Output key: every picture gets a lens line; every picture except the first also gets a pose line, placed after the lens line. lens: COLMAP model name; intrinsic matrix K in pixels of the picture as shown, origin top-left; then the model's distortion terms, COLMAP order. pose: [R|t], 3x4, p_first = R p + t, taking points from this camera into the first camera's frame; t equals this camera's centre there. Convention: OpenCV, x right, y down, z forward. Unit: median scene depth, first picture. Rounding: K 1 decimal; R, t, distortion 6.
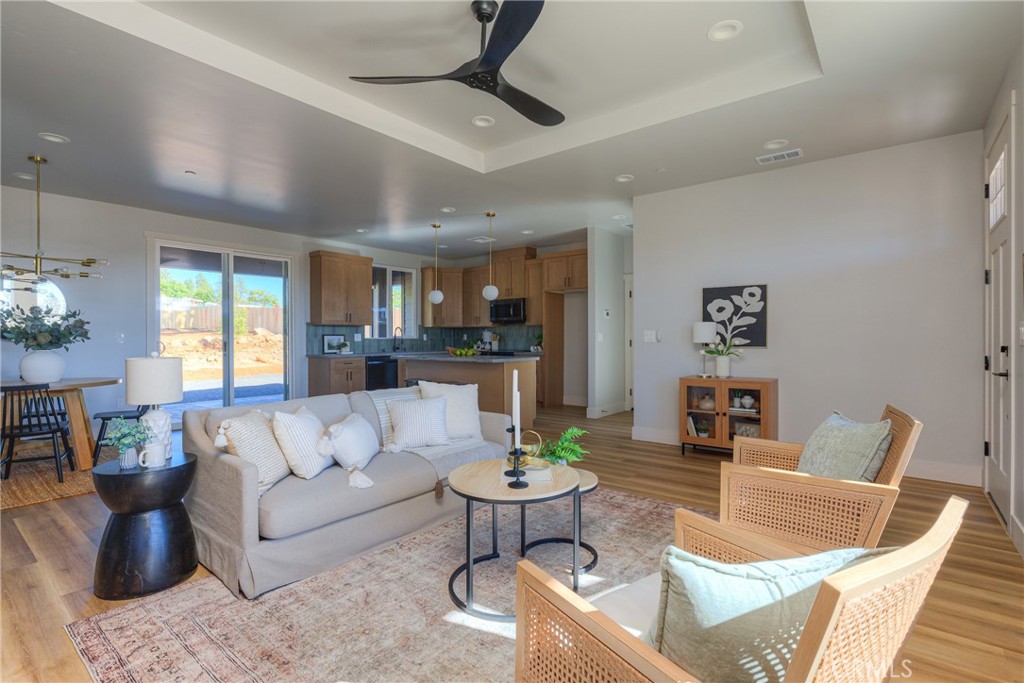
lens RADIAL K [[484.9, 0, 519.7], [0, 484.9, 337.4], [0, 0, 1]] dist [-0.009587, 0.002198]
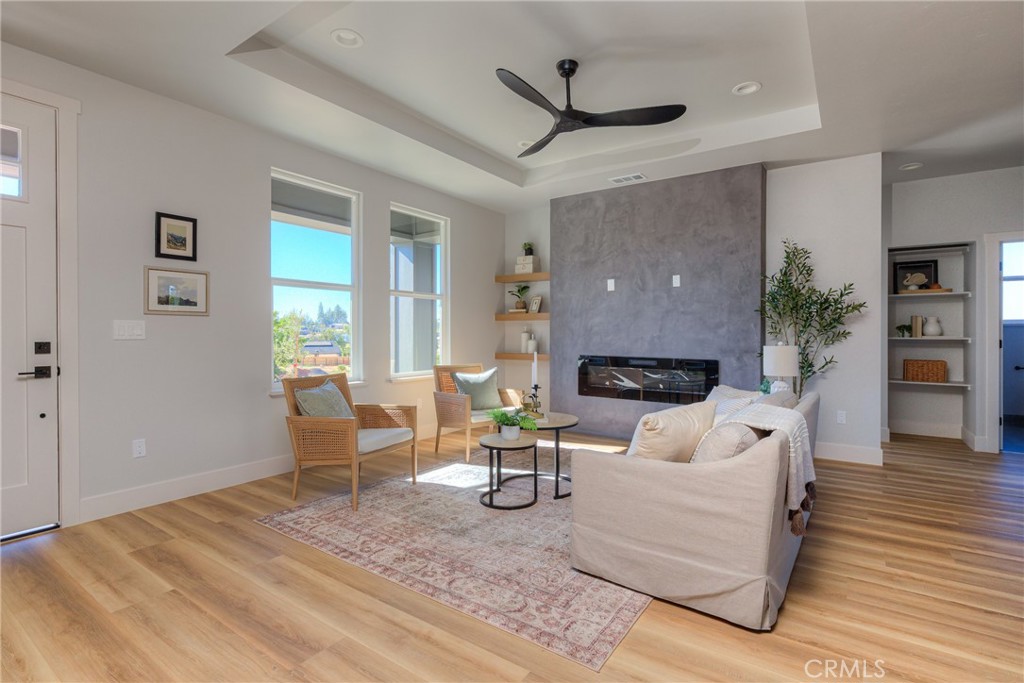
lens RADIAL K [[484.9, 0, 516.4], [0, 484.9, 336.1], [0, 0, 1]] dist [-0.009587, 0.002198]
pose [[-0.997605, 0.000816, -0.069169, 0.047817], [0.000396, 0.999981, 0.006095, -0.000440], [0.069173, 0.006053, -0.997586, 0.754335]]
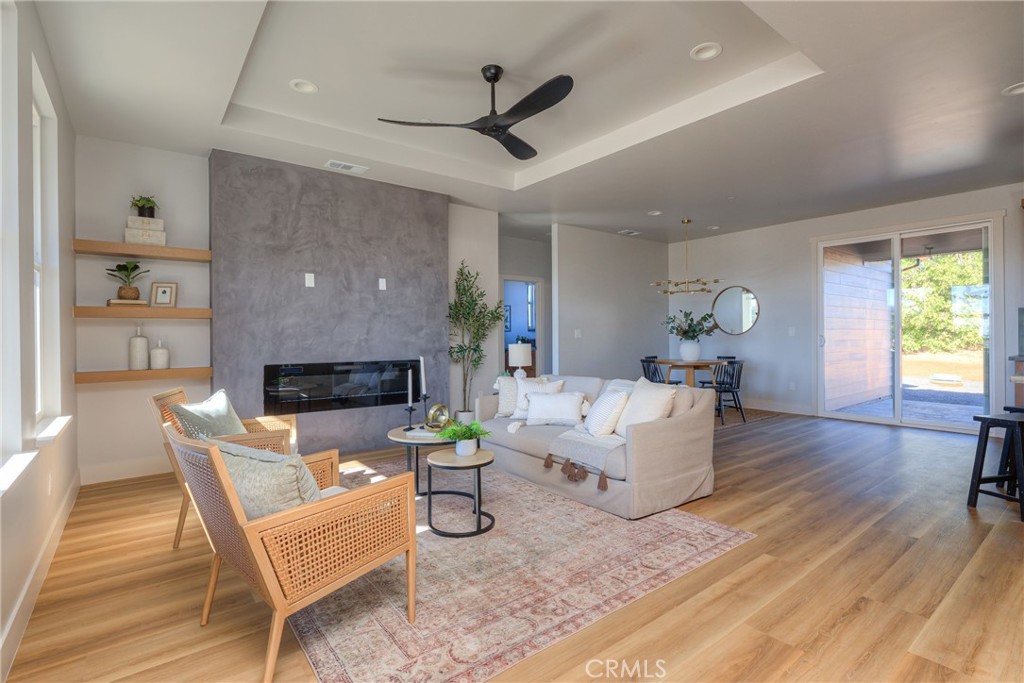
lens RADIAL K [[484.9, 0, 520.3], [0, 484.9, 338.5], [0, 0, 1]] dist [-0.009587, 0.002198]
pose [[-0.230751, 0.011111, -0.972949, 0.382866], [0.008689, 0.999918, 0.009358, -0.001188], [0.972974, -0.006294, -0.230828, 0.457885]]
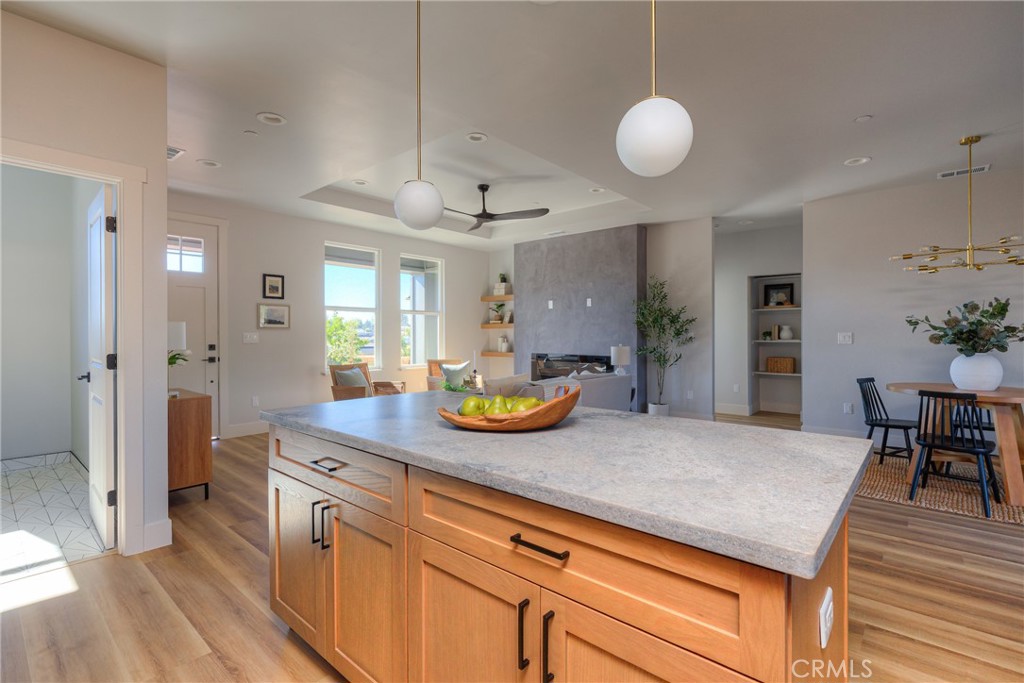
lens RADIAL K [[470.2, 0, 516.1], [0, 470.2, 338.2], [0, 0, 1]] dist [-0.004633, -0.000432]
pose [[-0.999077, 0.002911, 0.042847, -0.105218], [0.003220, 0.999969, 0.007150, -0.006832], [-0.042825, 0.007281, -0.999056, 1.048586]]
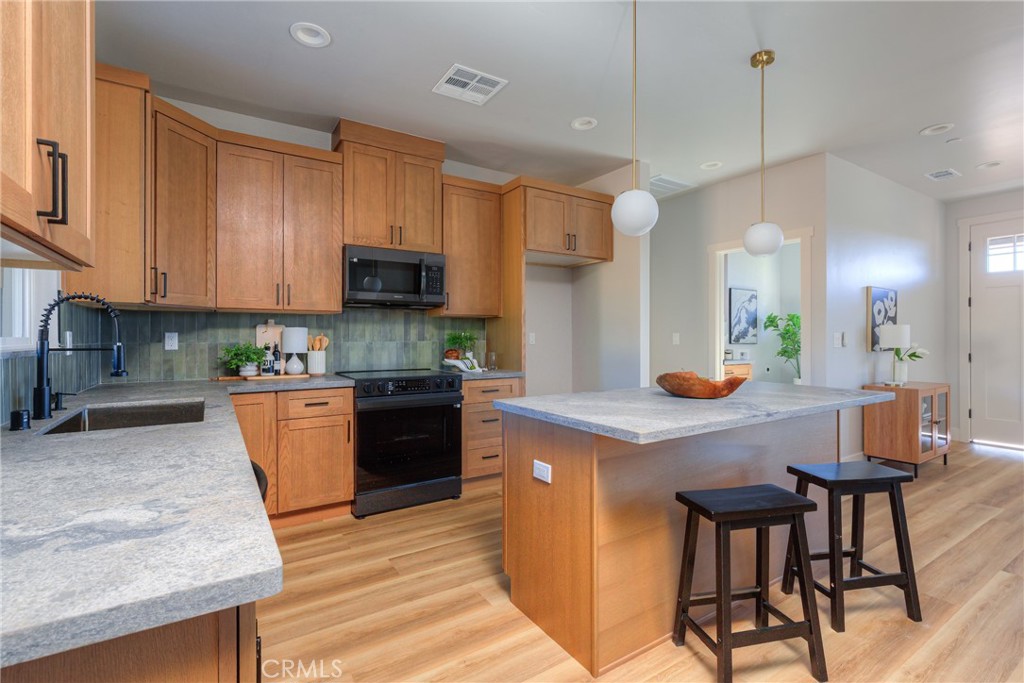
lens RADIAL K [[470.2, 0, 519.9], [0, 470.2, 347.4], [0, 0, 1]] dist [-0.004633, -0.000432]
pose [[0.326000, -0.022753, 0.945096, -0.419851], [-0.003284, 0.999677, 0.025200, -0.006448], [-0.945364, -0.011318, 0.325820, 0.849099]]
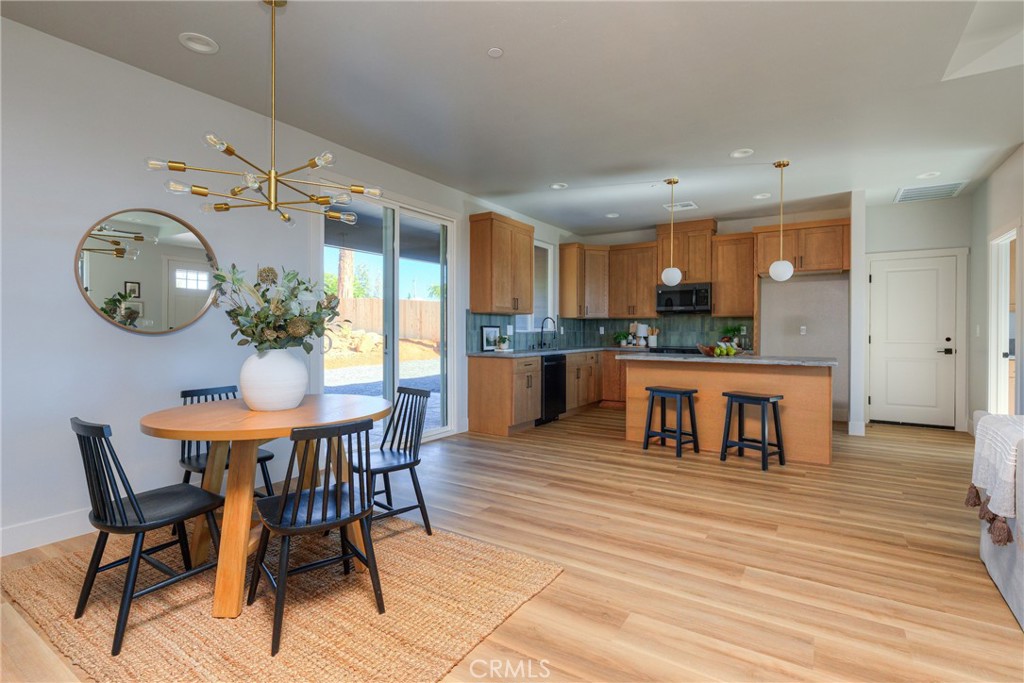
lens RADIAL K [[484.9, 0, 513.8], [0, 484.9, 337.2], [0, 0, 1]] dist [-0.009587, 0.002198]
pose [[0.995409, 0.004460, 0.095609, -0.427012], [-0.005612, 0.999915, 0.011784, 0.002321], [-0.095548, -0.012267, 0.995349, 0.245039]]
